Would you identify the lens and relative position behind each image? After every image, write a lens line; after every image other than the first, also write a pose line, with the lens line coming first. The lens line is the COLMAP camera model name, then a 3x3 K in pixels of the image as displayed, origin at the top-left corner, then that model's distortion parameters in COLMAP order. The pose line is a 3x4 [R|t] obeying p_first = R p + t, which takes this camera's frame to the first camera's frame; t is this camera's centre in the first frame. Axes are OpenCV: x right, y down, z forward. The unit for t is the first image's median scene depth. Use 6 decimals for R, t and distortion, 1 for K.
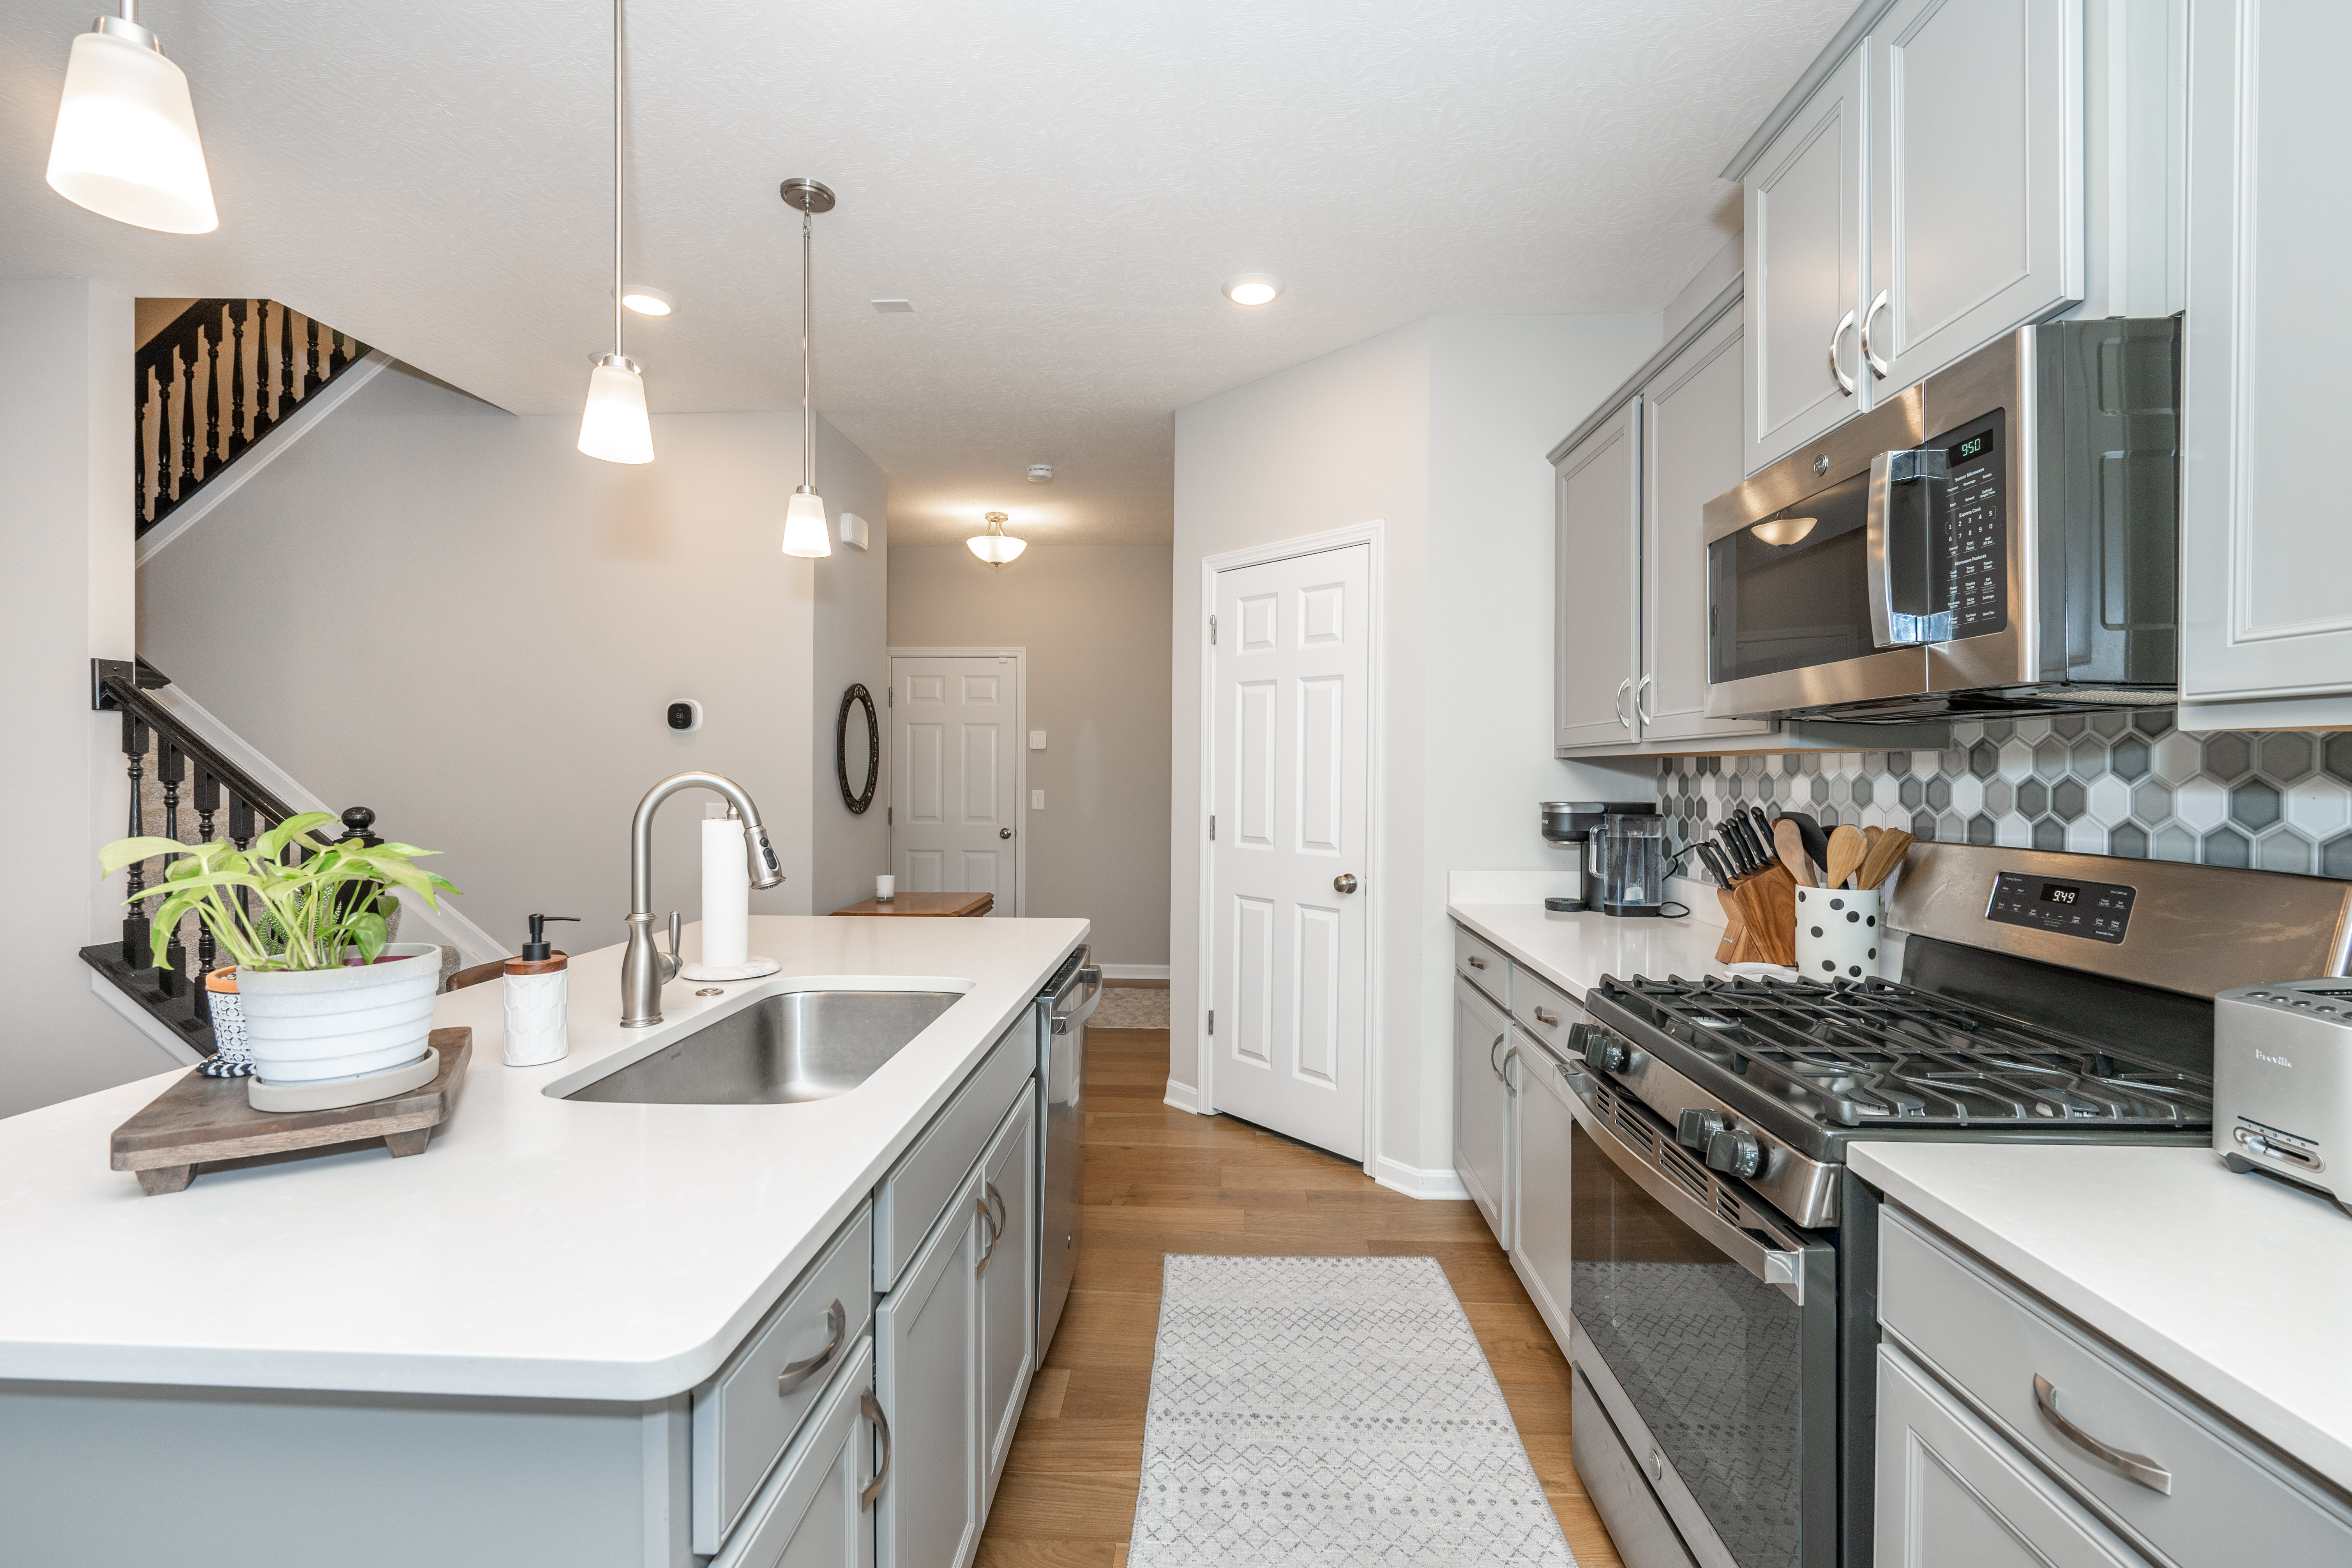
lens RADIAL K [[1002.5, 0, 1185.1], [0, 1002.5, 781.8], [0, 0, 1]] dist [-0.001460, 0.000249]
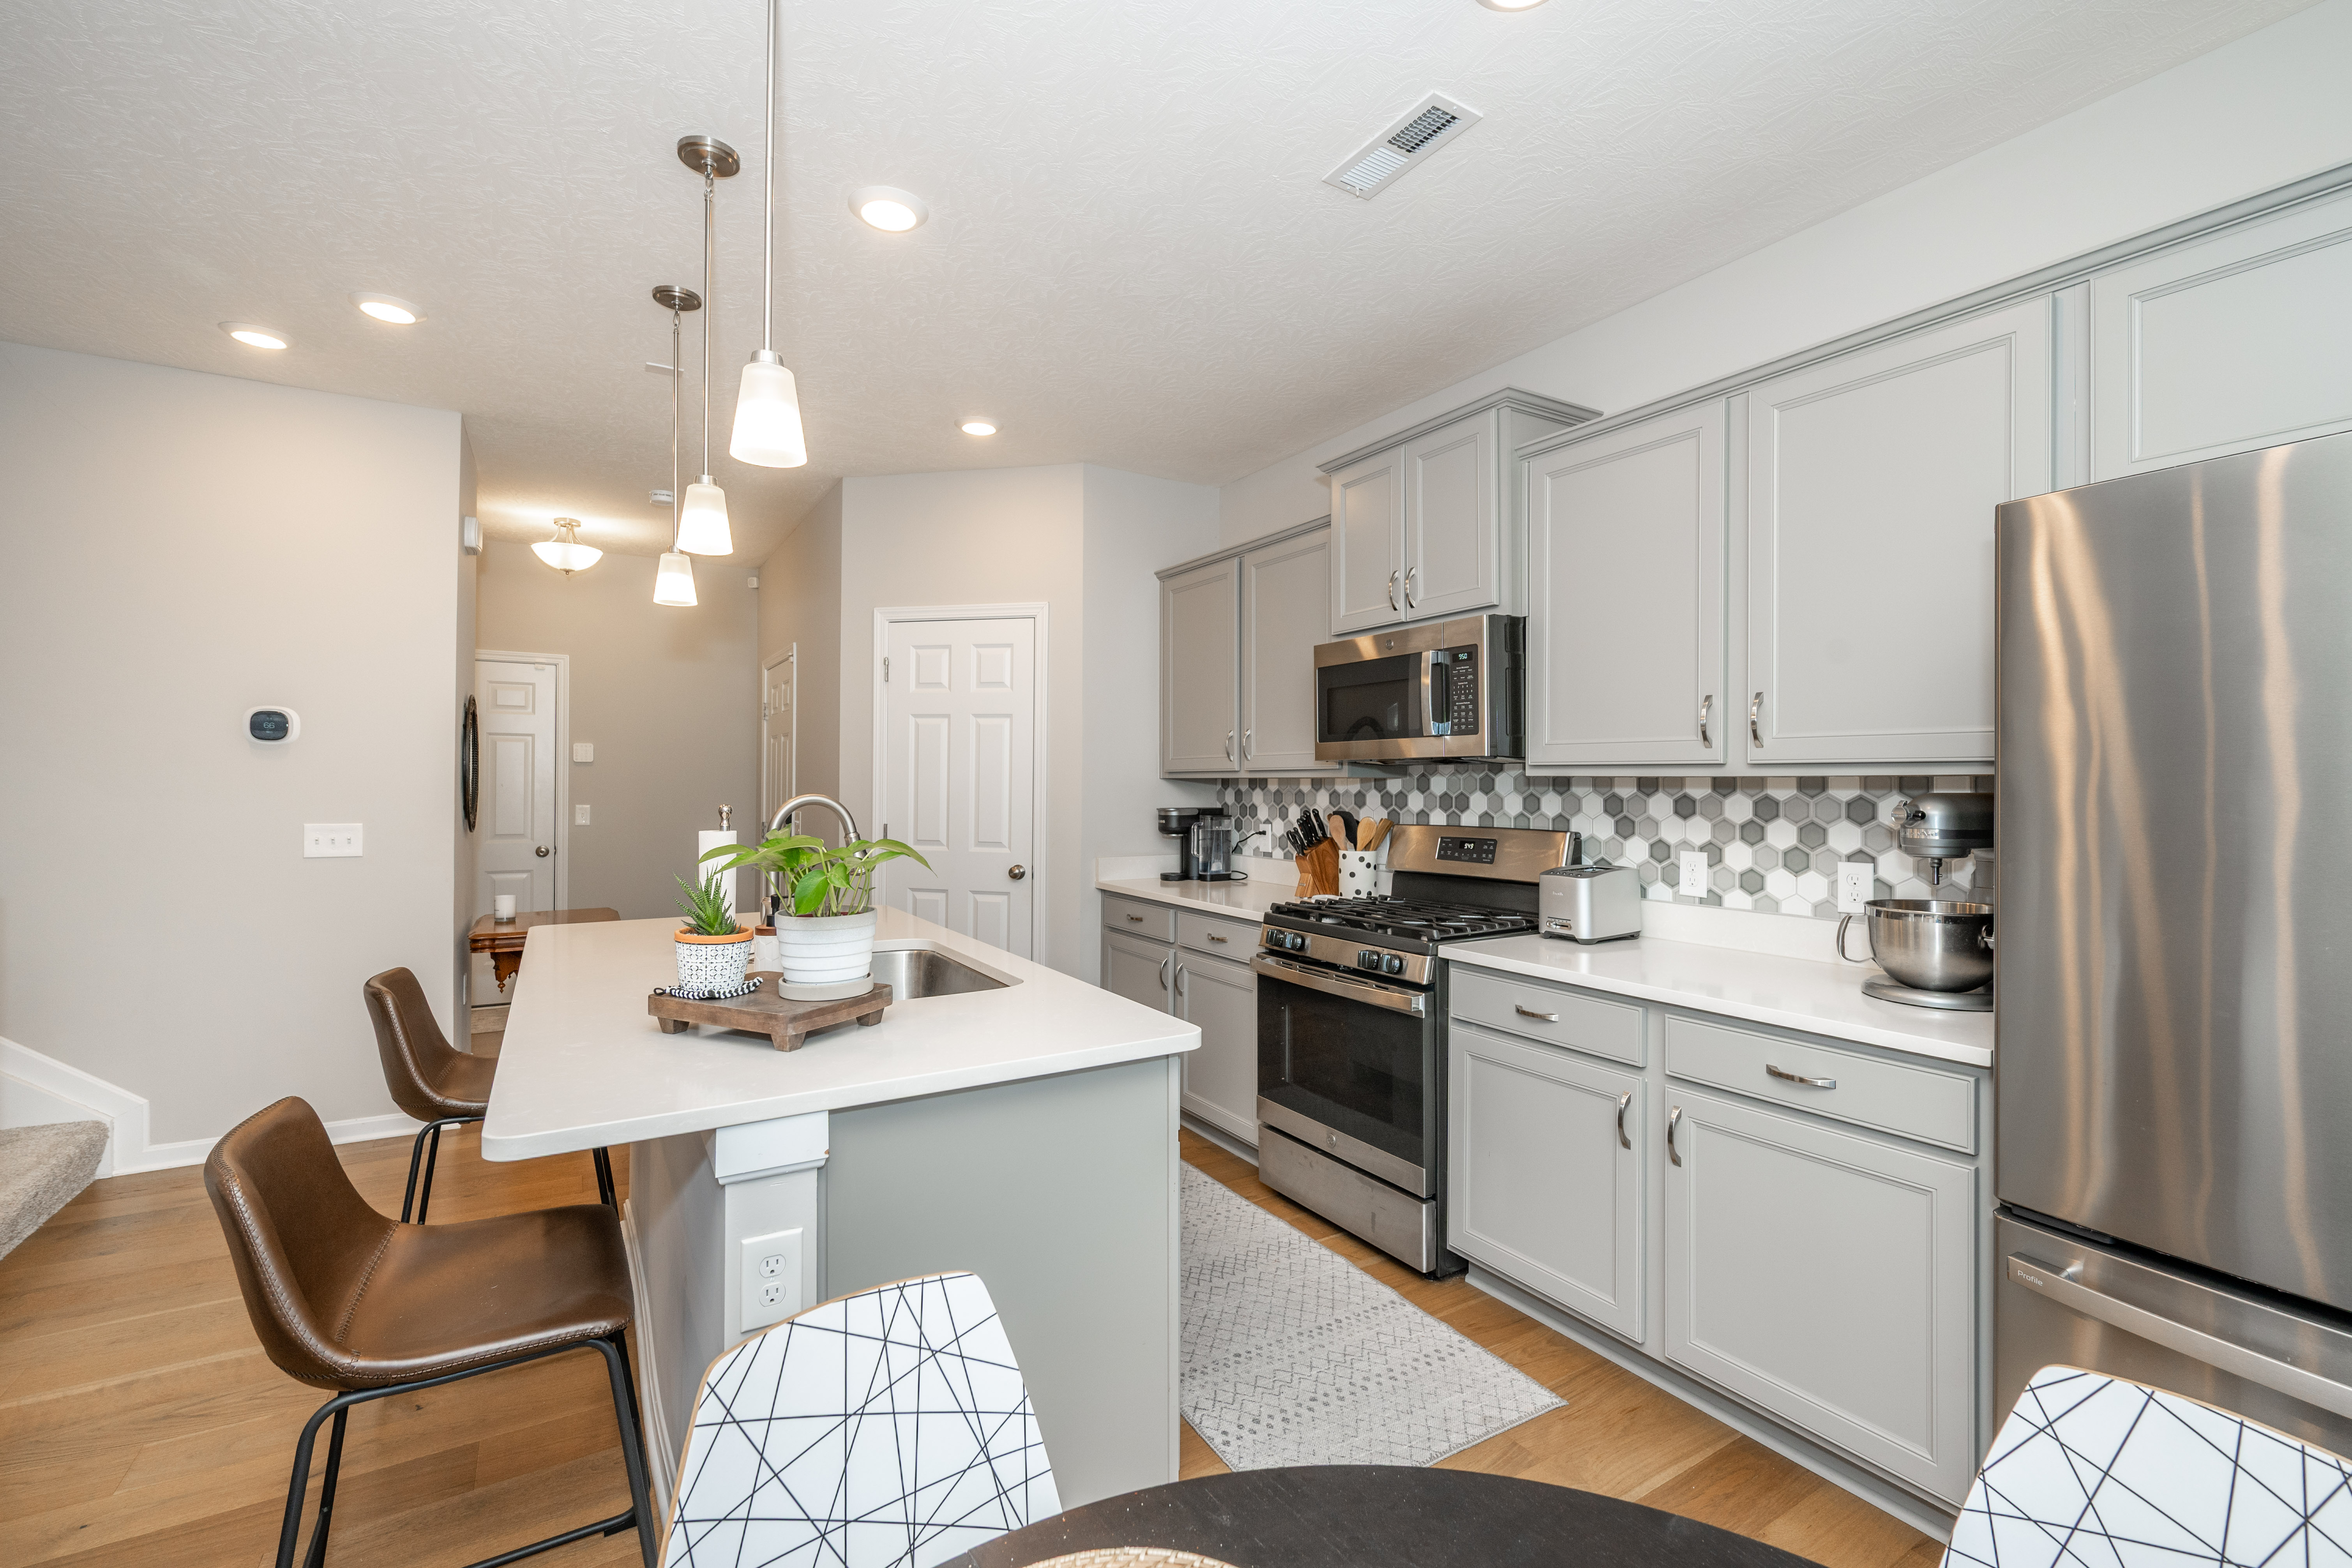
lens RADIAL K [[995.6, 0, 1182.5], [0, 995.6, 782.4], [0, 0, 1]] dist [0.001624, 0.000329]
pose [[0.825985, 0.000270, 0.563692, -0.626890], [0.004948, 0.999958, -0.007729, -0.009158], [-0.563670, 0.009173, 0.825949, -0.331256]]
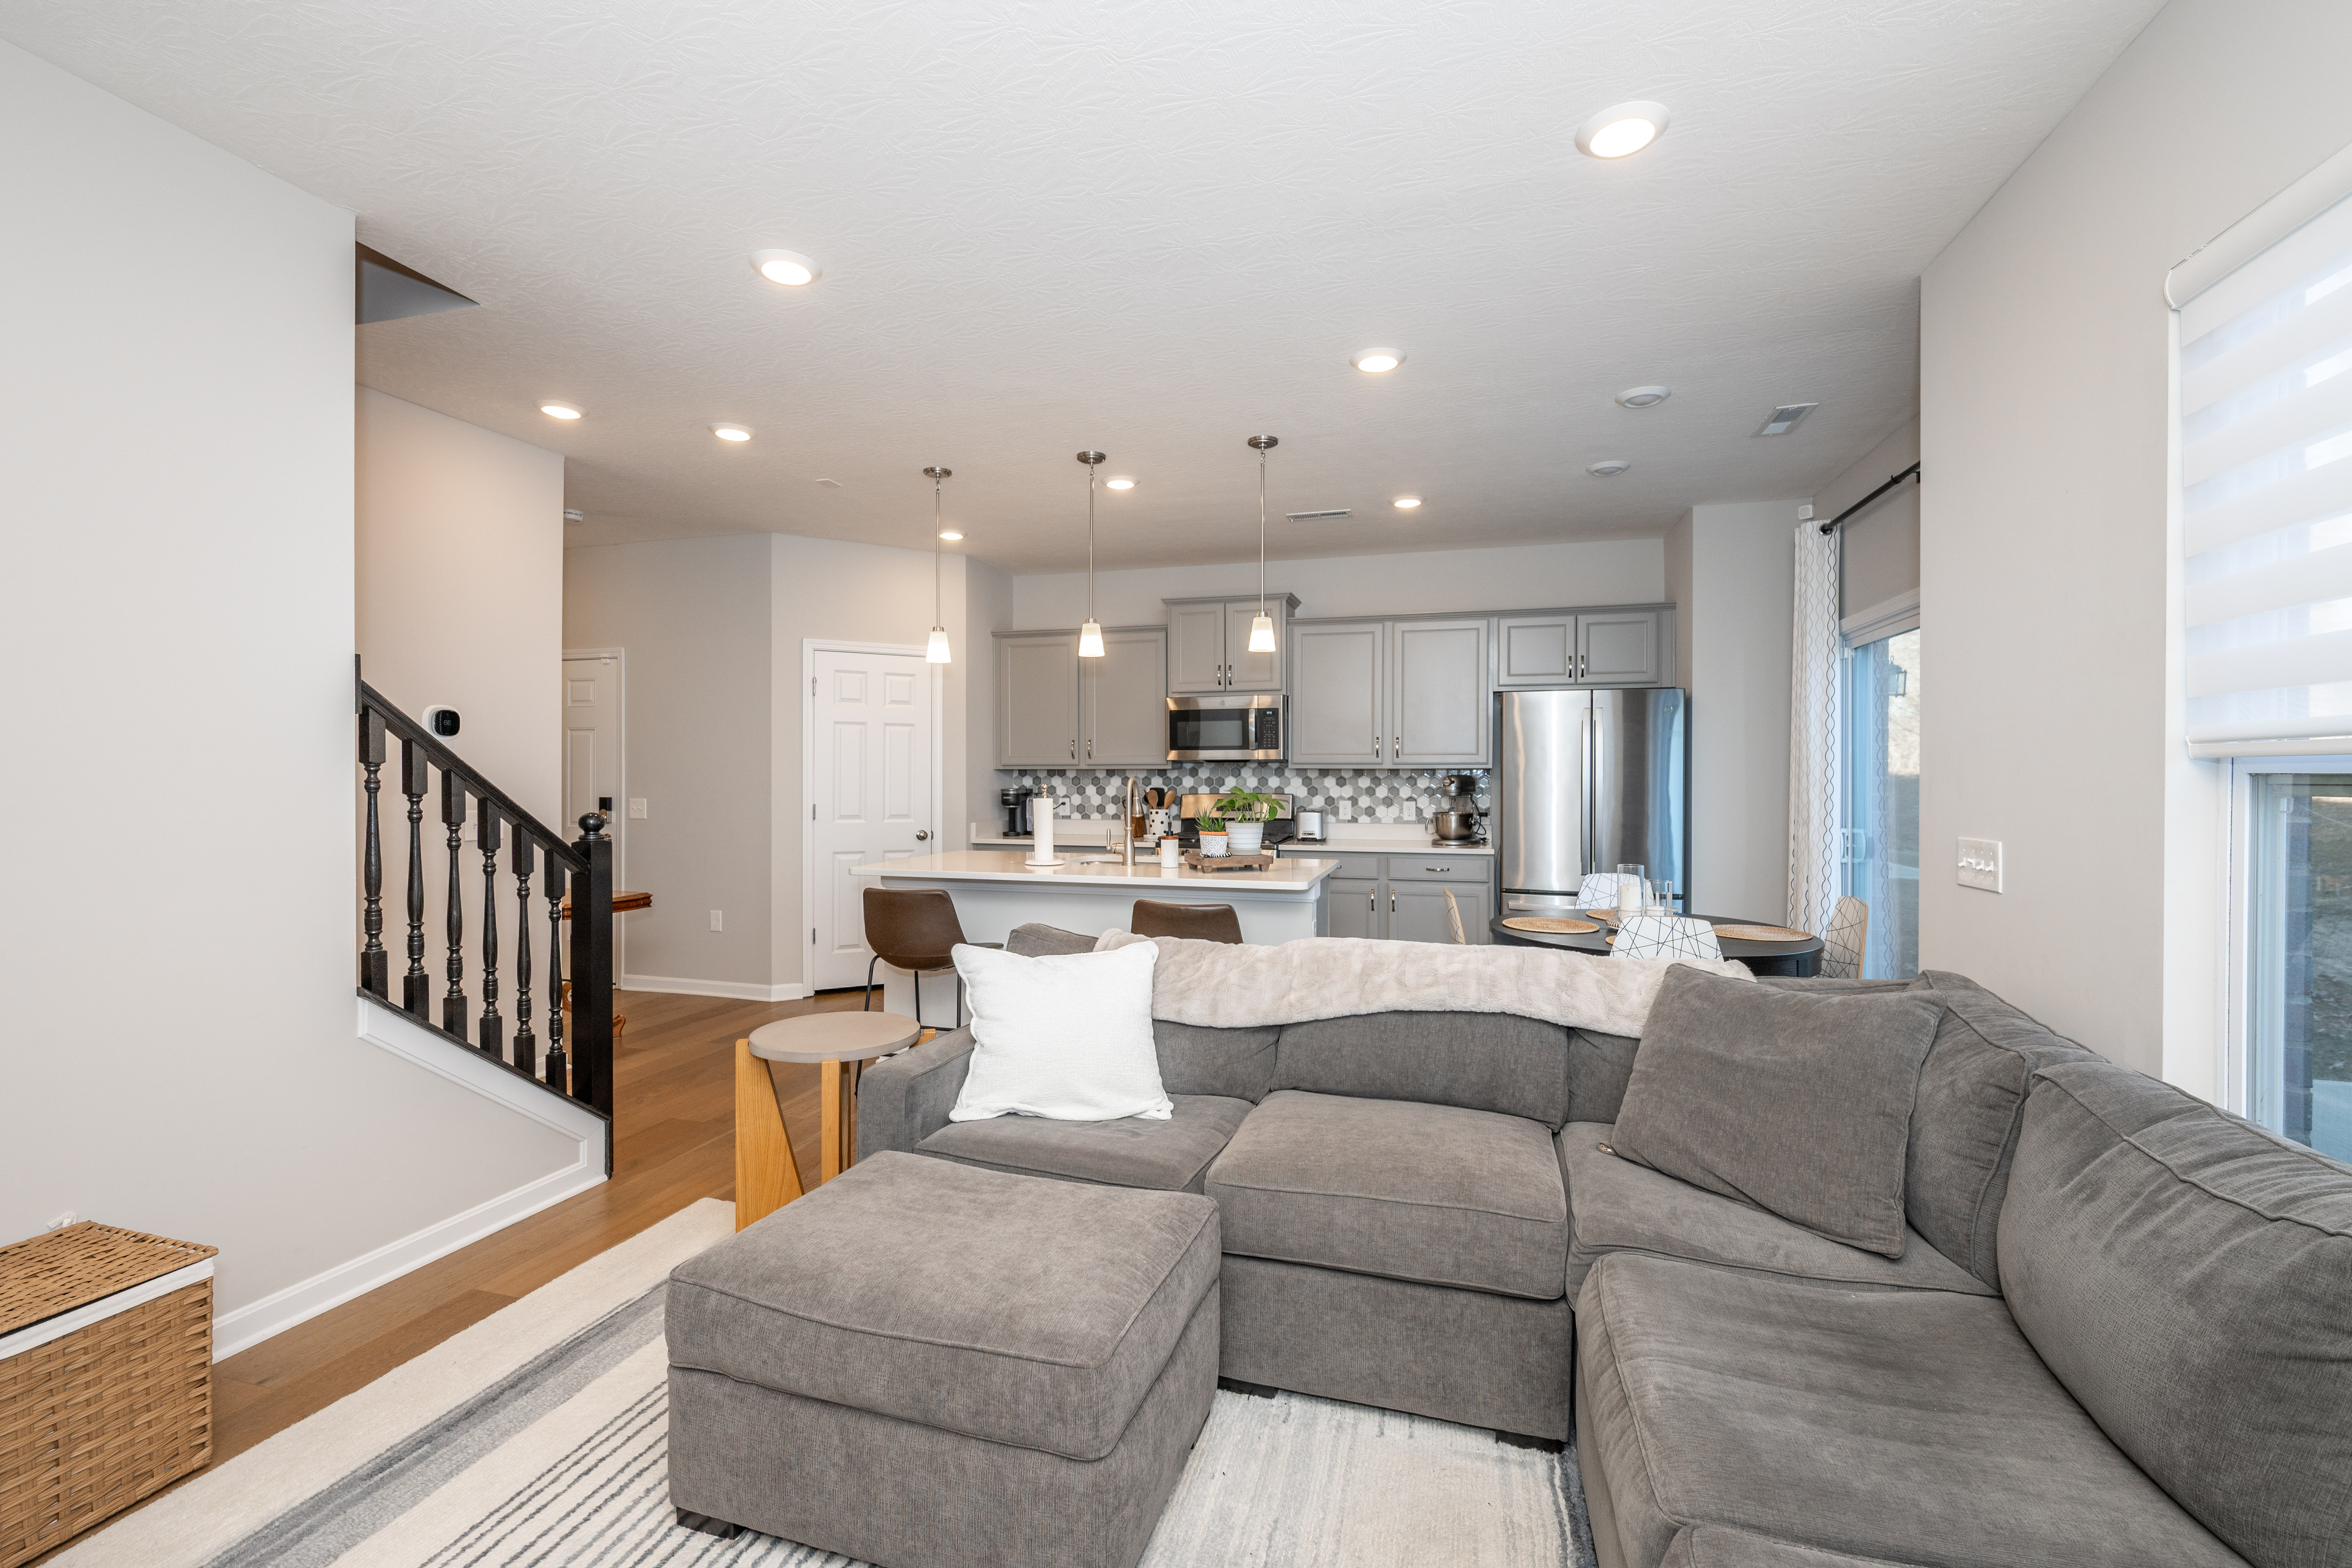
lens RADIAL K [[995.6, 0, 1182.5], [0, 995.6, 782.4], [0, 0, 1]] dist [0.001624, 0.000329]
pose [[0.240998, -0.012660, 0.970443, -2.399785], [0.011995, 0.999877, 0.010065, -0.017355], [-0.970451, 0.009215, 0.241121, 0.112595]]
